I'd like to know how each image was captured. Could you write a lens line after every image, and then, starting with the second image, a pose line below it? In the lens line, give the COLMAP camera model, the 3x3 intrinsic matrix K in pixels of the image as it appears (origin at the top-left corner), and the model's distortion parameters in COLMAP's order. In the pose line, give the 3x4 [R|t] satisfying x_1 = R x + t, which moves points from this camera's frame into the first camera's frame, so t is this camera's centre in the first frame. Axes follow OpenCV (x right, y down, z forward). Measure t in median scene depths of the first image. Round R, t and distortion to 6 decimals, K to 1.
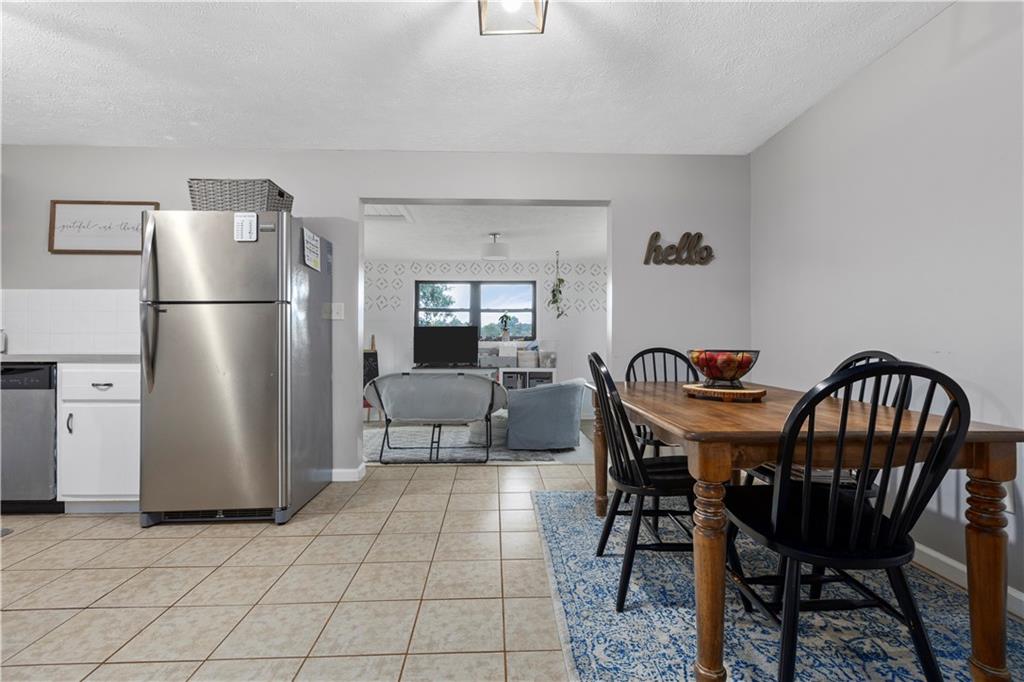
lens RADIAL K [[465.7, 0, 510.7], [0, 465.7, 343.1], [0, 0, 1]] dist [0.004977, 0.000595]
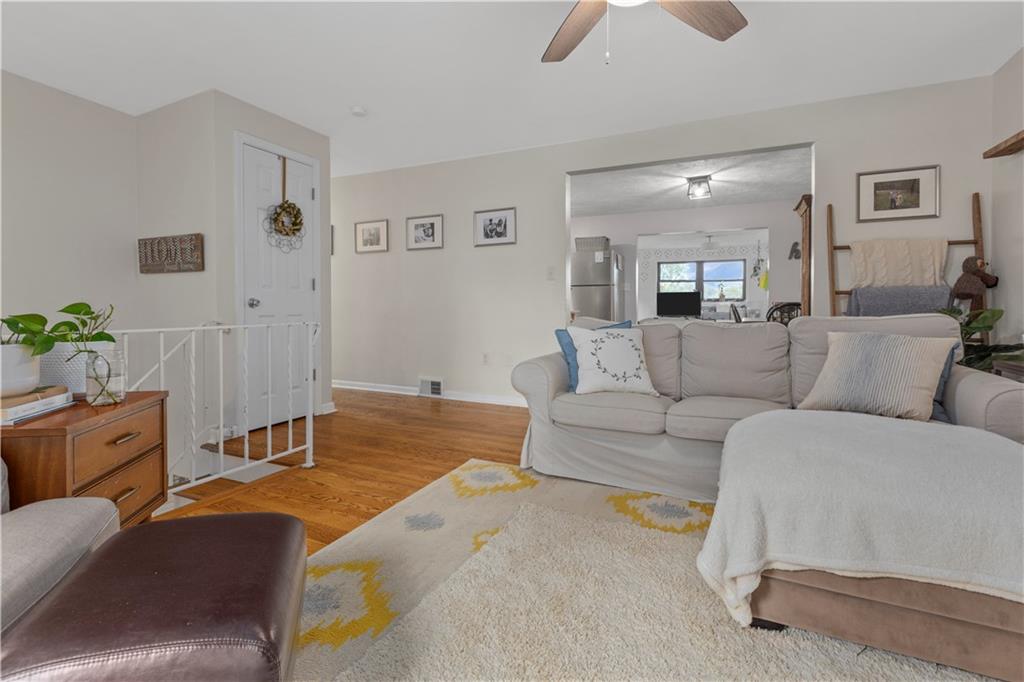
lens RADIAL K [[465.7, 0, 510.5], [0, 465.7, 307.2], [0, 0, 1]] dist [0.004977, 0.000595]
pose [[0.884018, 0.005725, -0.467418, 0.099819], [-0.005621, 0.999983, 0.001617, 0.016268], [0.467419, 0.001198, 0.884035, -0.683747]]
